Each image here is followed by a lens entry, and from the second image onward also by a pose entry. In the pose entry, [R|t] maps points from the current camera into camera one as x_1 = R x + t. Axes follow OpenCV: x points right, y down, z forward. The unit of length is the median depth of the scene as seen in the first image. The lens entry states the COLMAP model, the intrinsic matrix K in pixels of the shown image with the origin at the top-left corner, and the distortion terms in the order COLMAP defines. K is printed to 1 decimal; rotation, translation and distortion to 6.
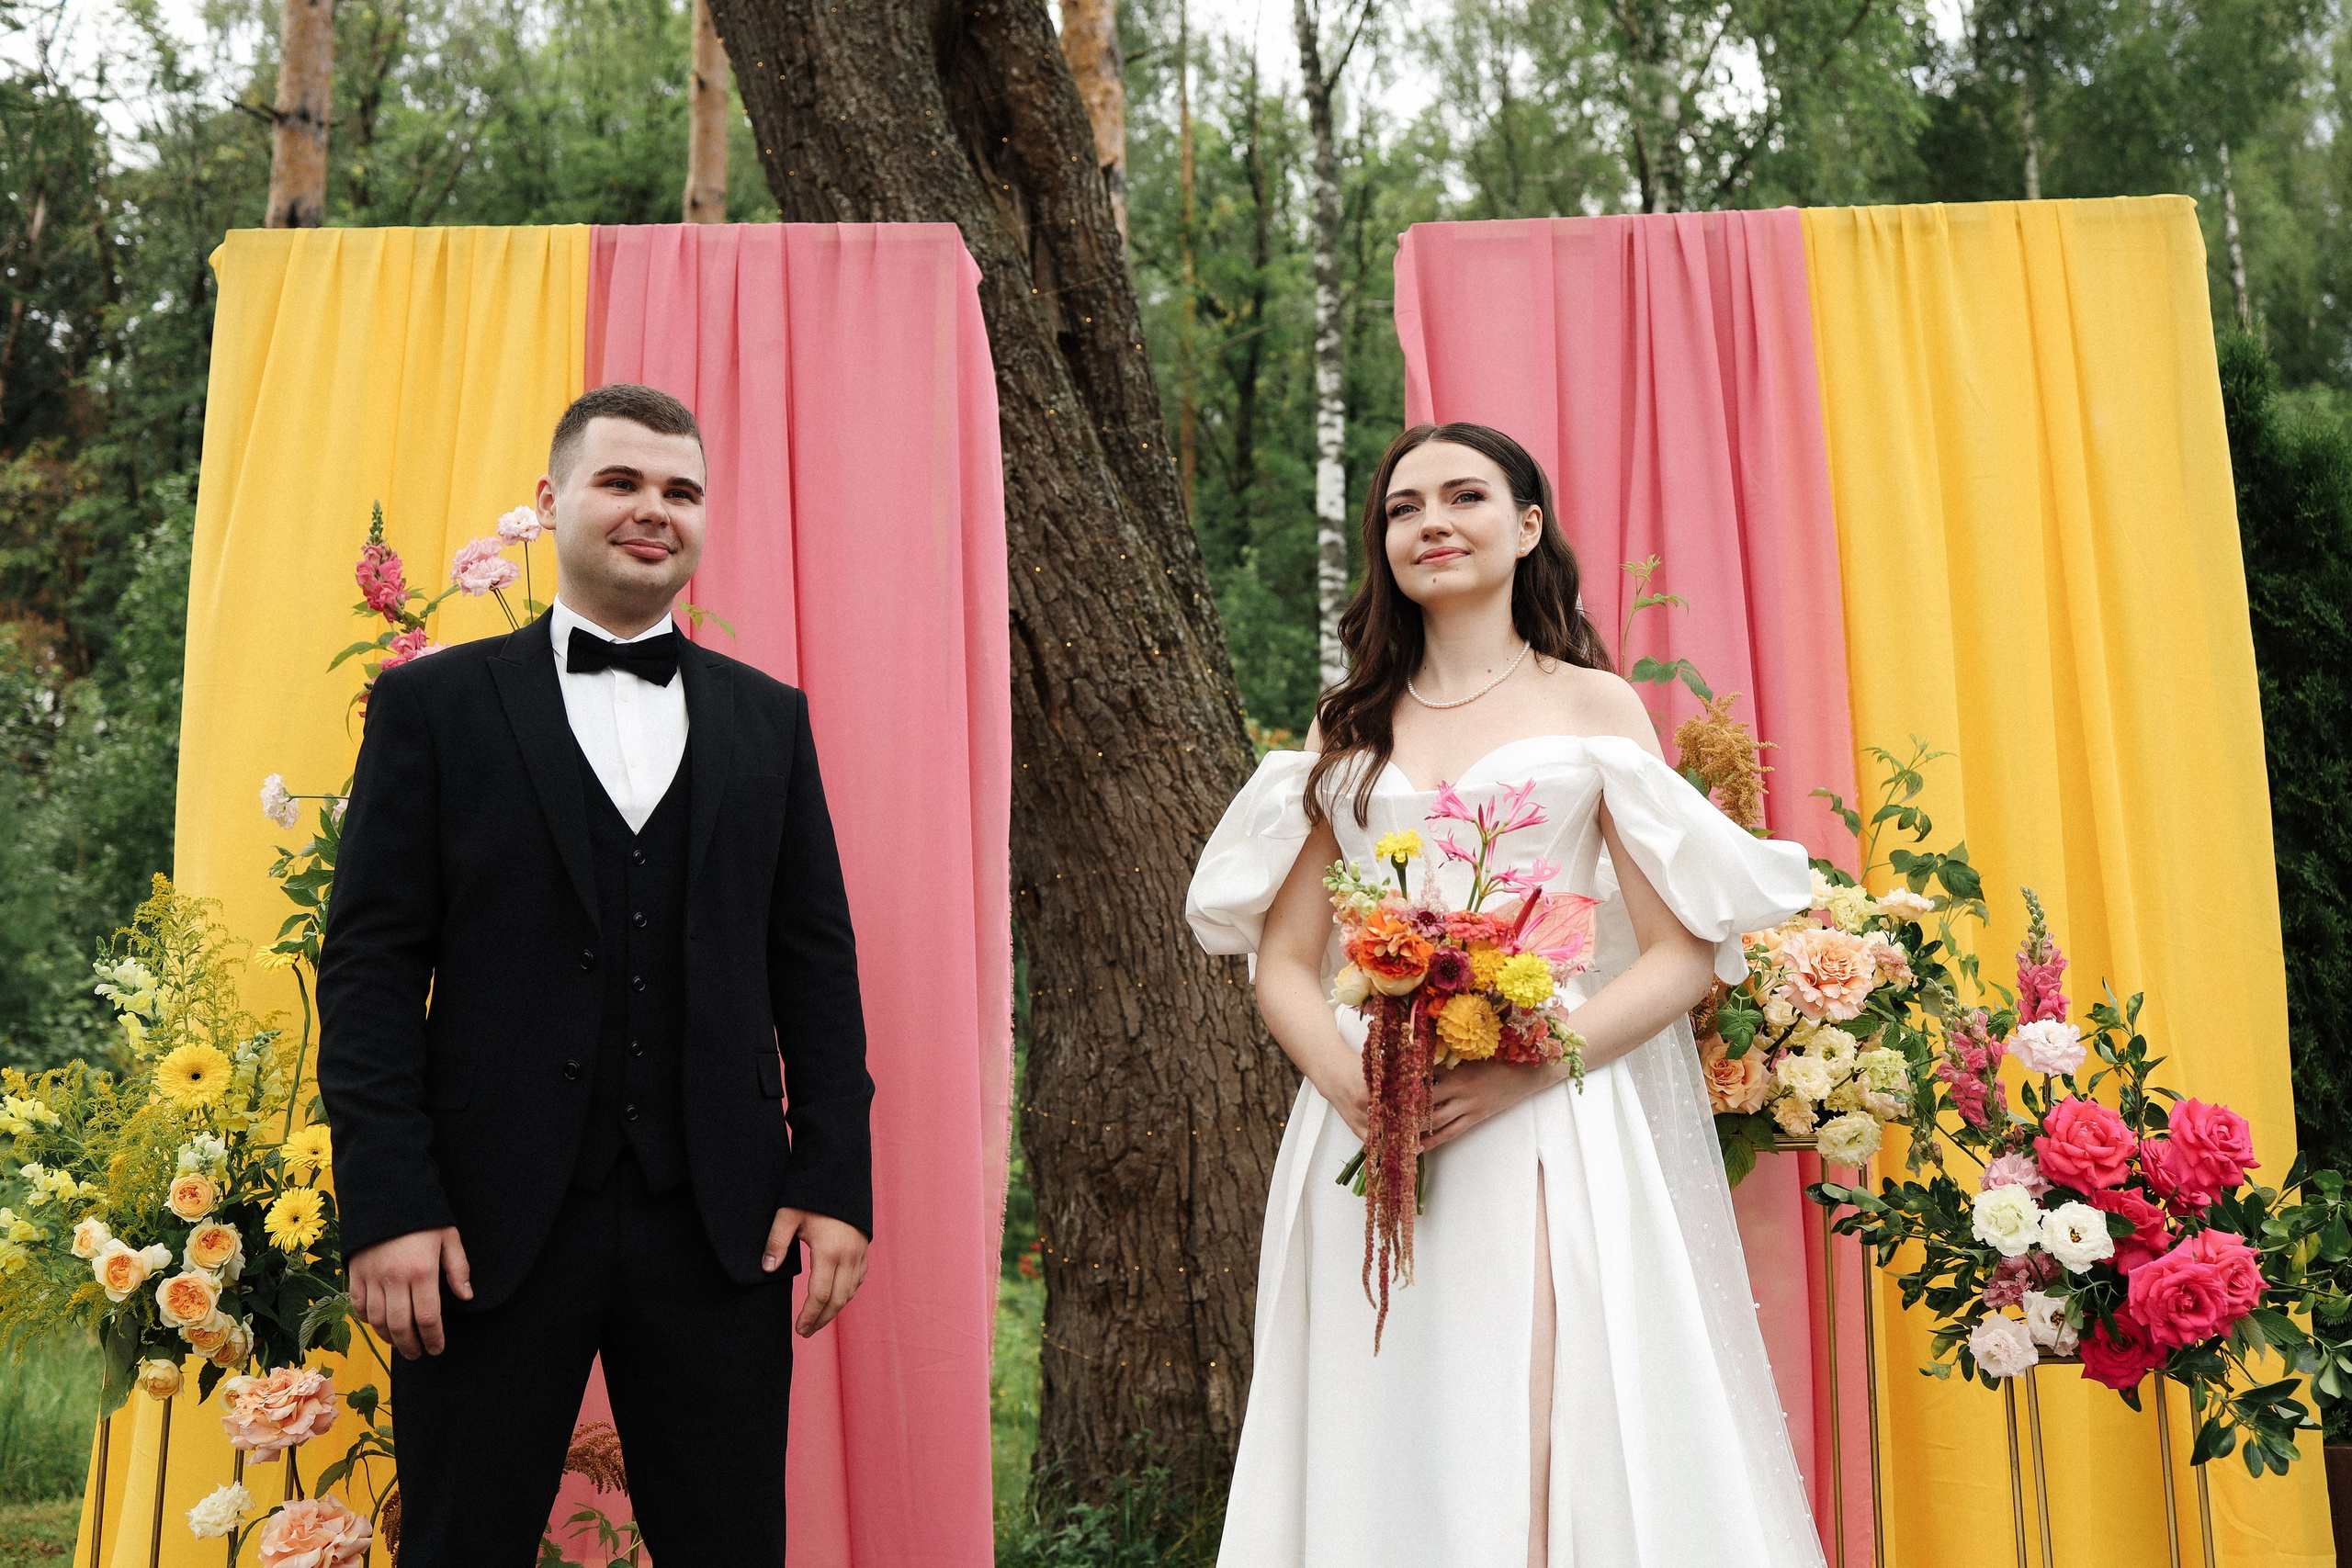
lens RADIAL K [[2396.1, 0, 1176.0], [0, 2396.1, 784.0], [0, 0, 1]] dist [-0.080993, -0.017800]
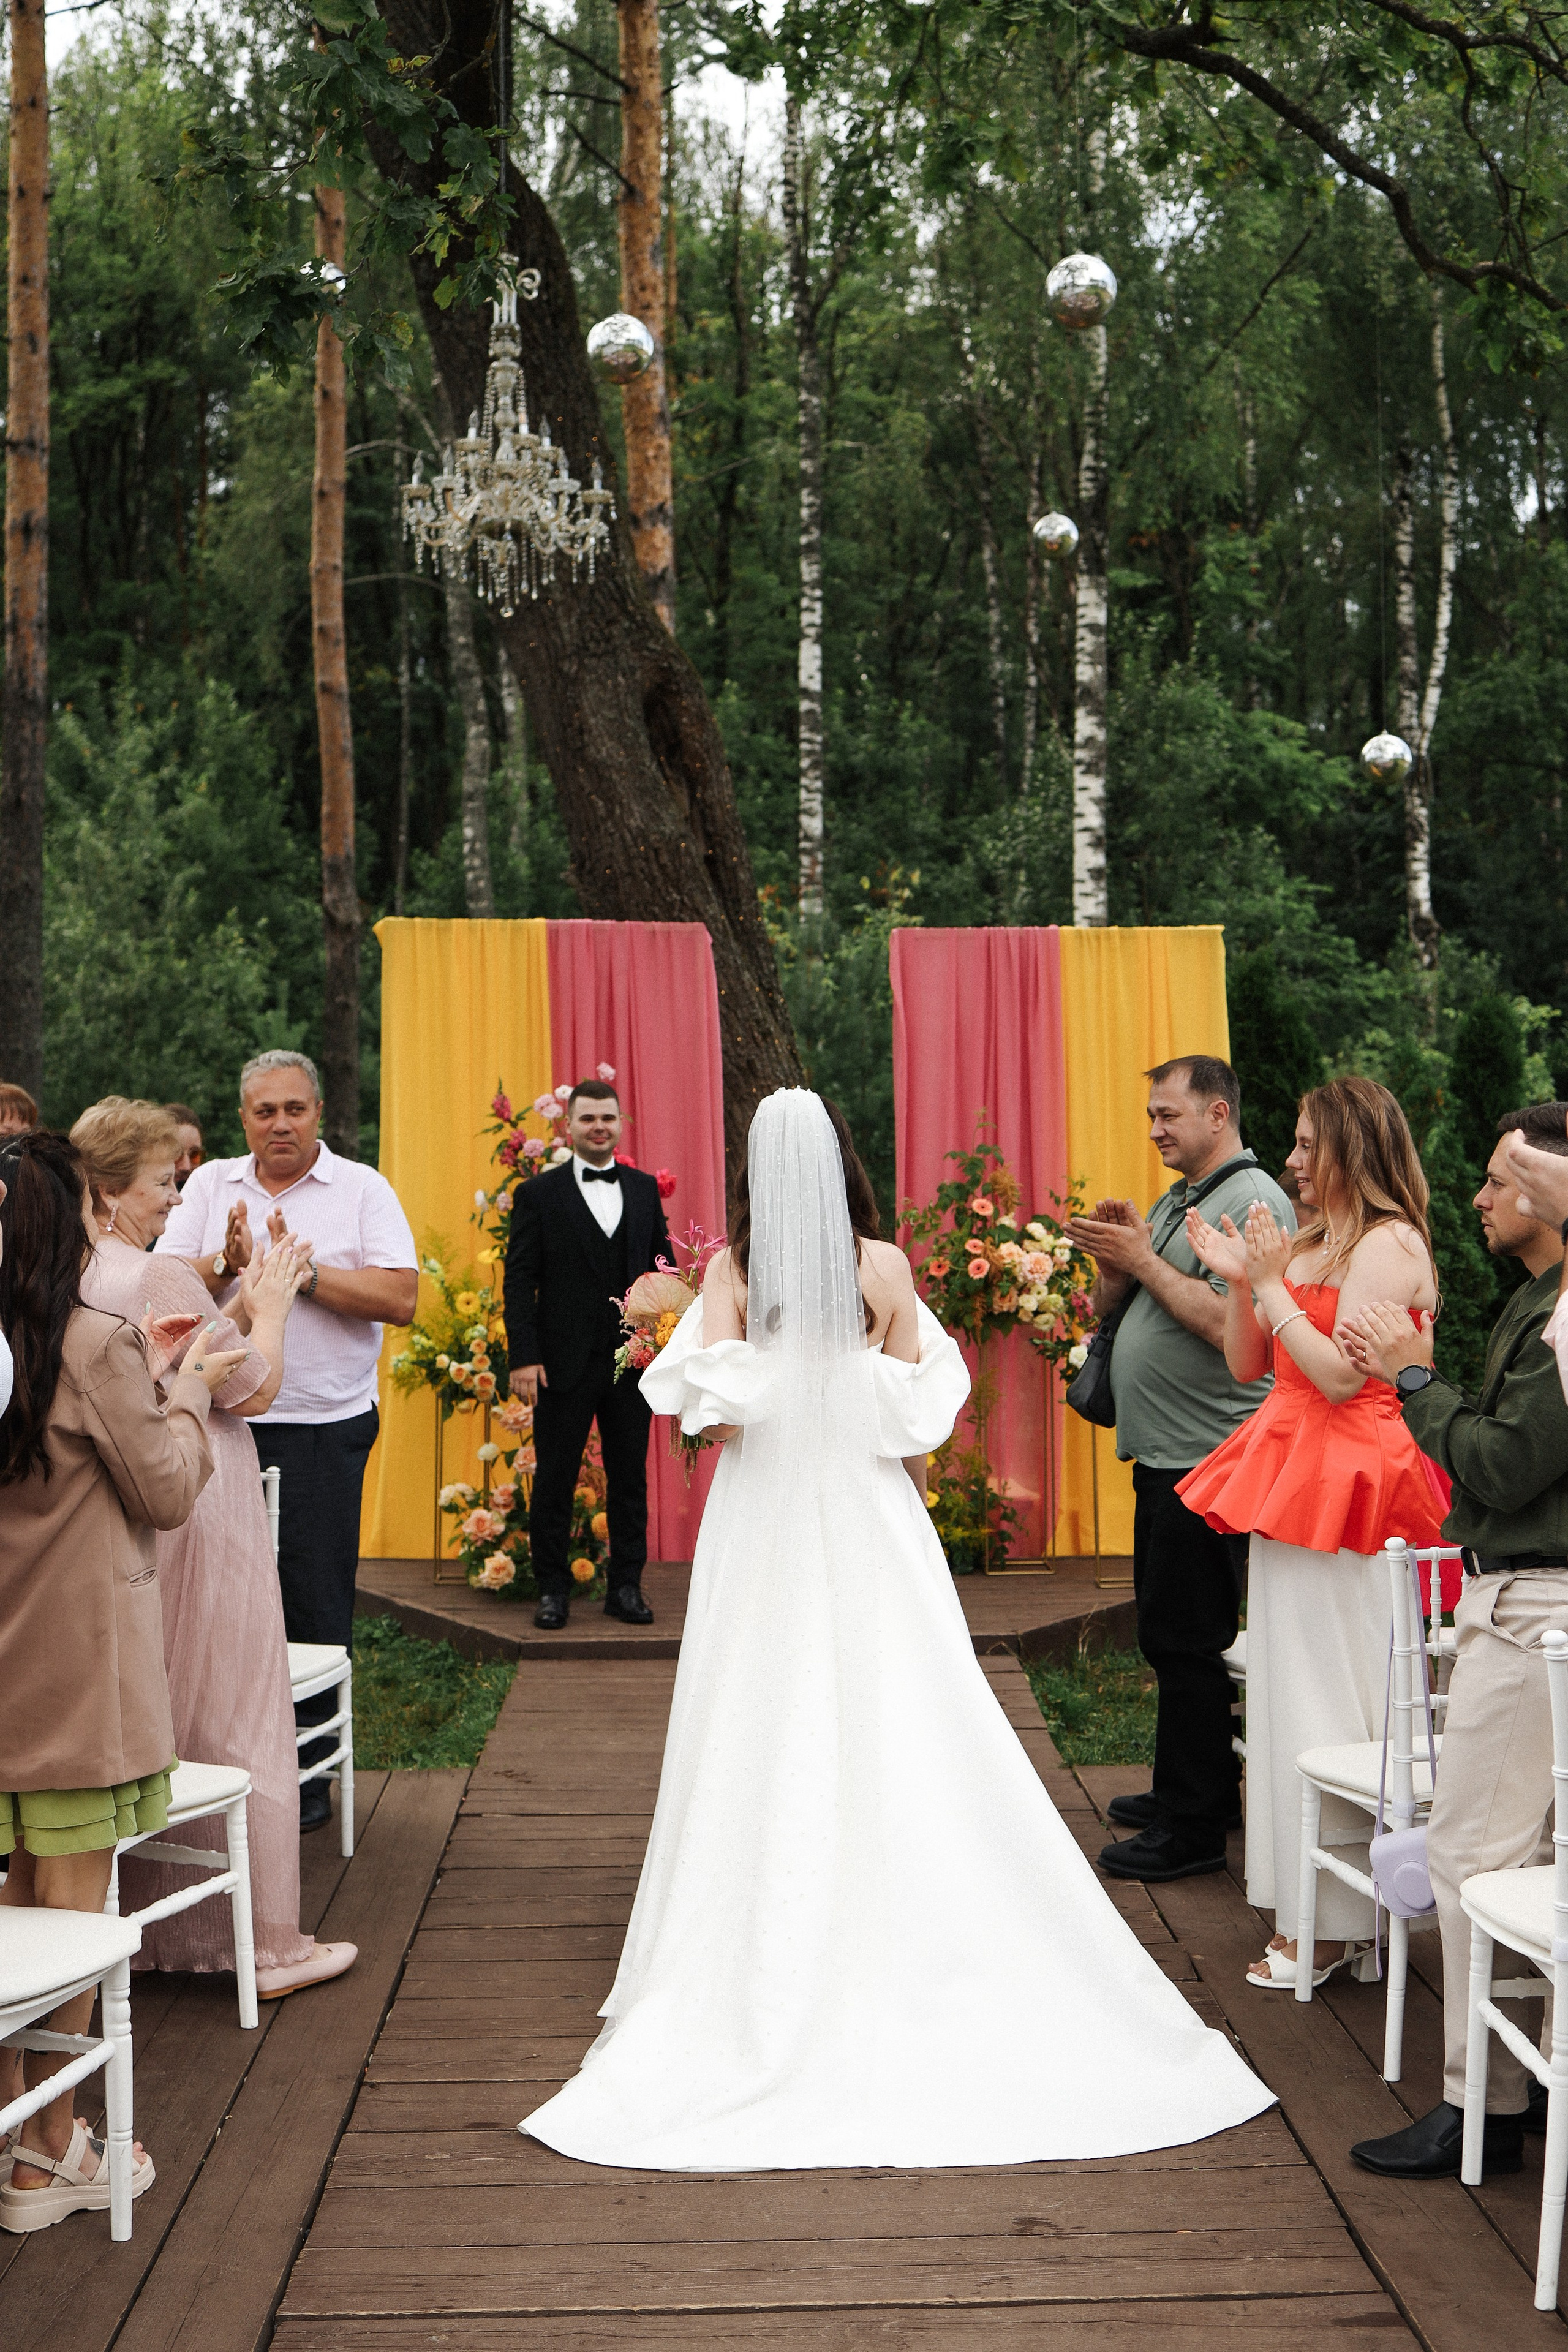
lens RADIAL K [[2462.6, 0, 784.0], [0, 2462.6, 1176.0], [0, 0, 1]] dist [-0.092837, 0.030042]
pose [[0.997732, 0.002610, 0.067255, -0.124880], [-0.013100, 0.987669, 0.156008, -0.261151], [-0.066019, -0.156536, 0.985463, -1.013796]]
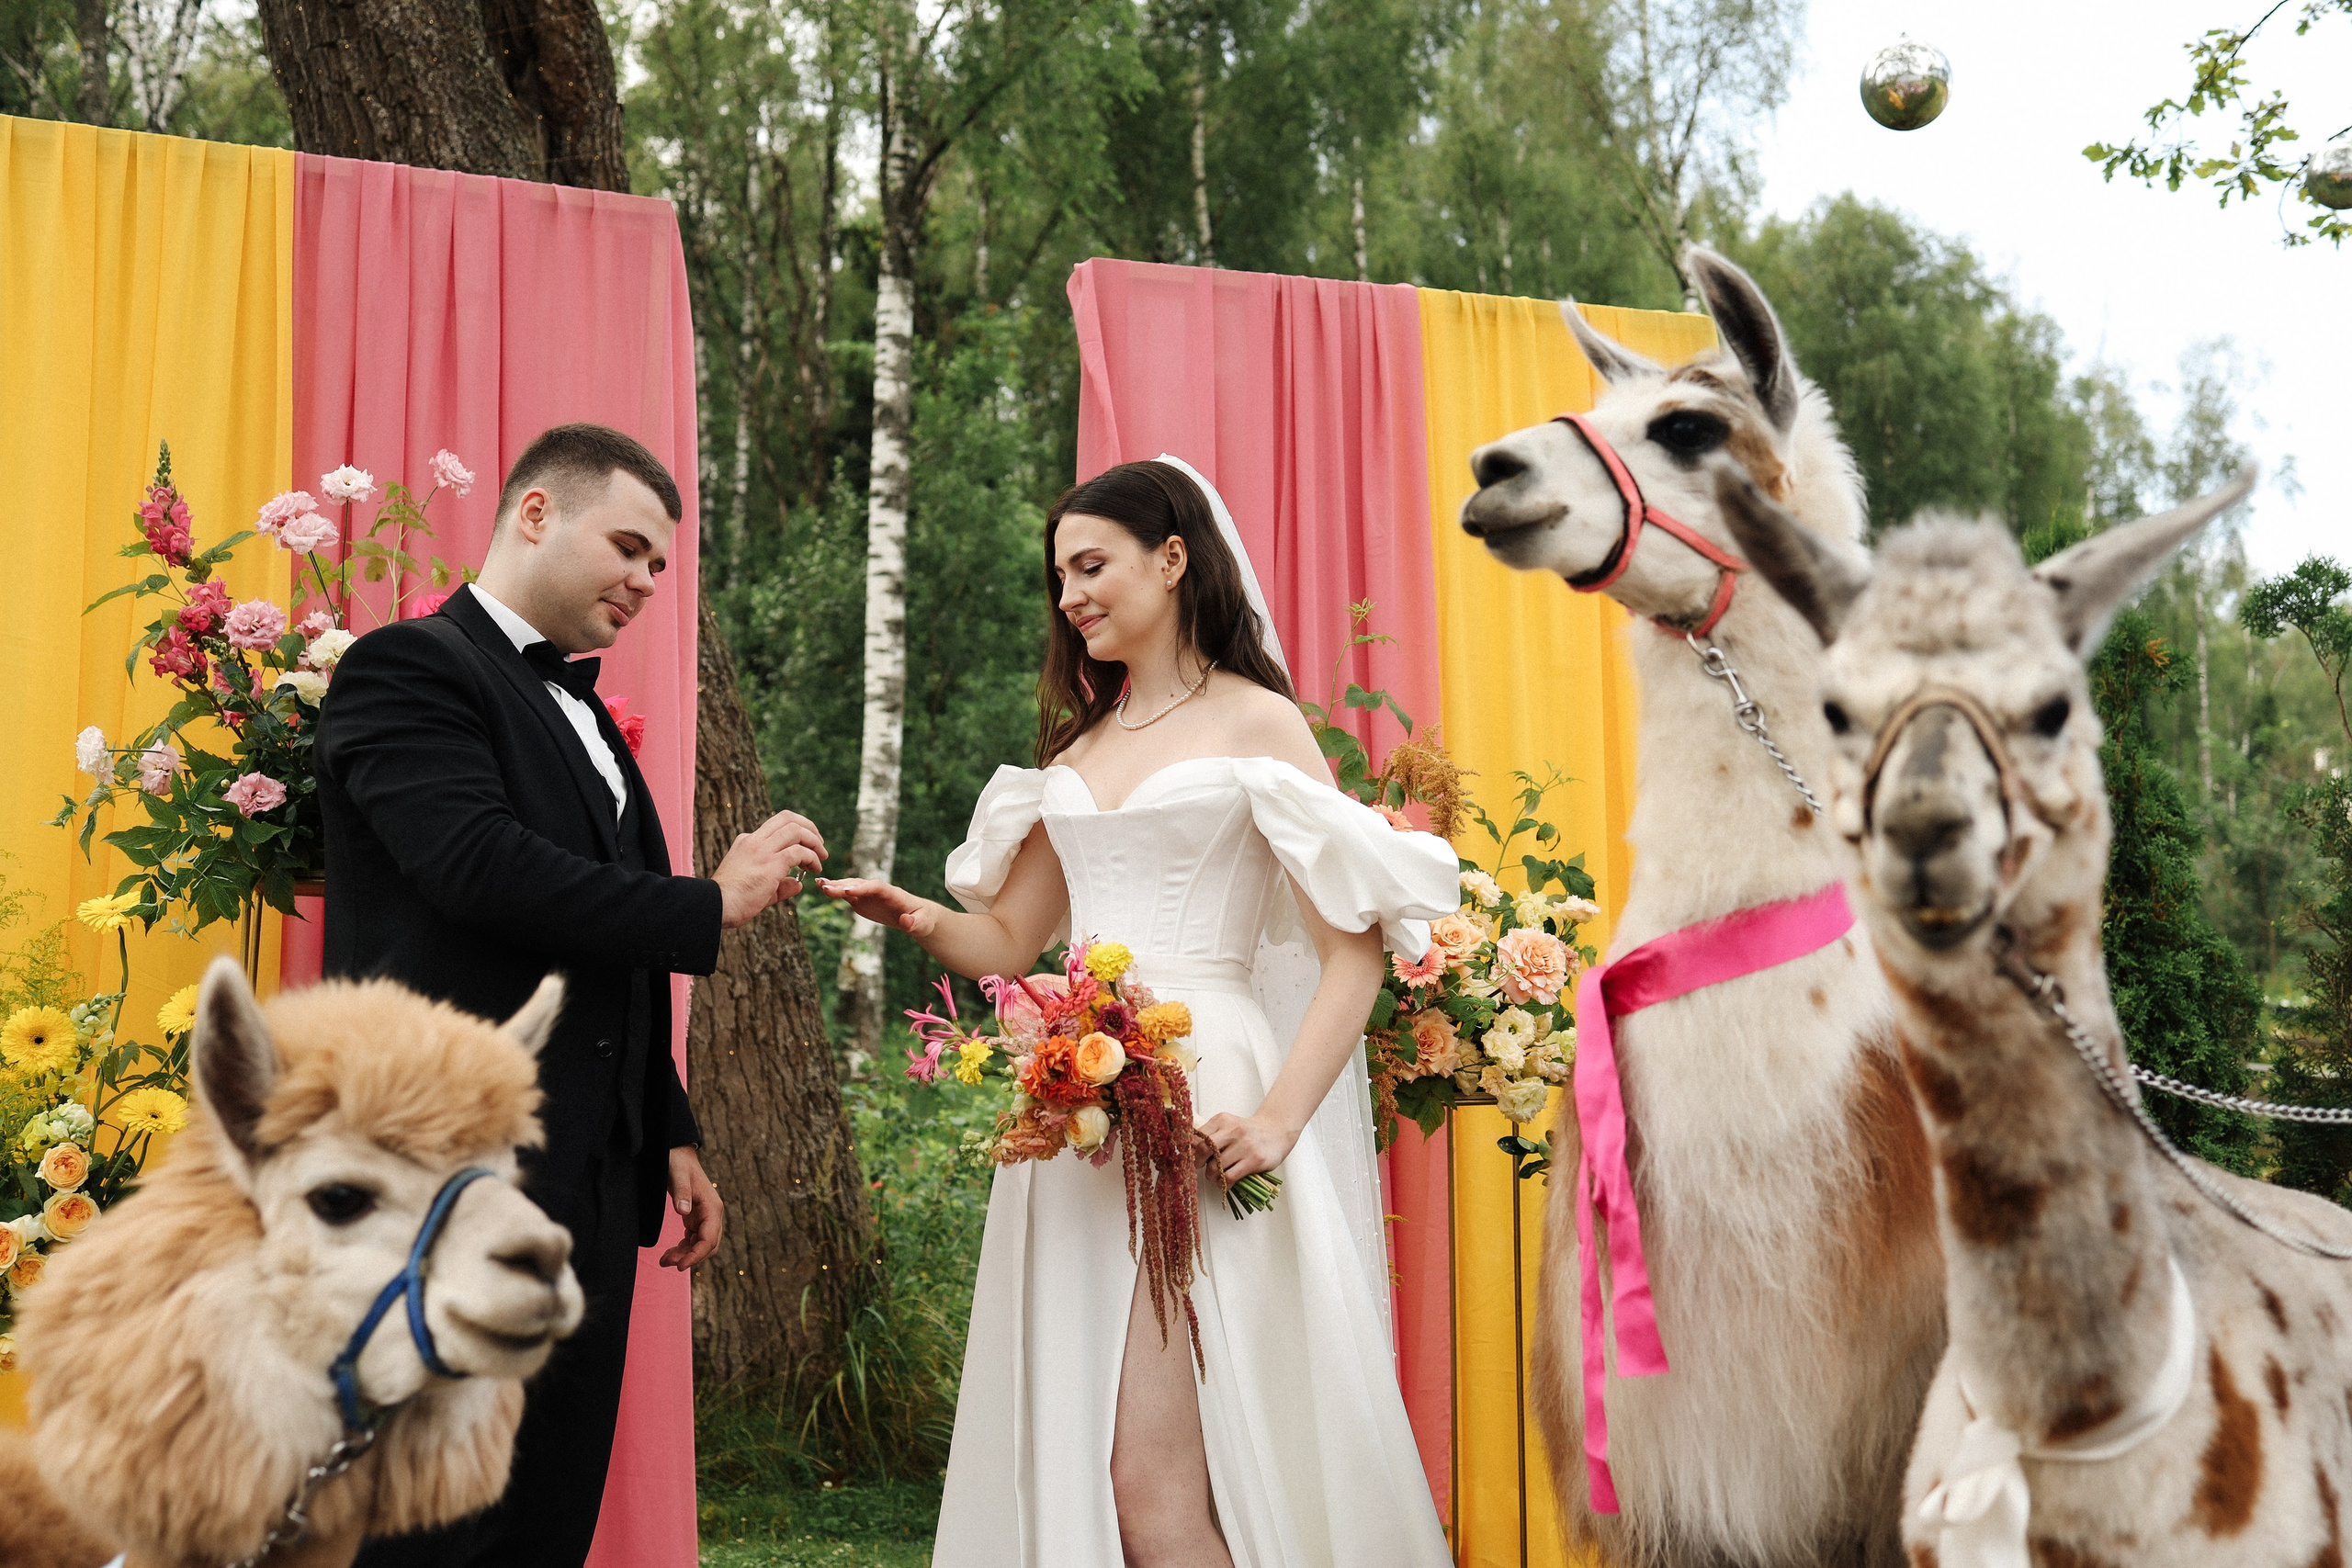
lens RADIAL K [[2350.9, 0, 1158.9], [0, 2350.9, 788.8], [0, 0, 1]] dist [-0.077414, 0.055431]
pose [[0.930145, 0.044081, 0.364536, -0.179431], [-0.062537, 0.997281, 0.038976, -0.023719], [-0.361827, -0.059050, 0.930373, -0.022892]]
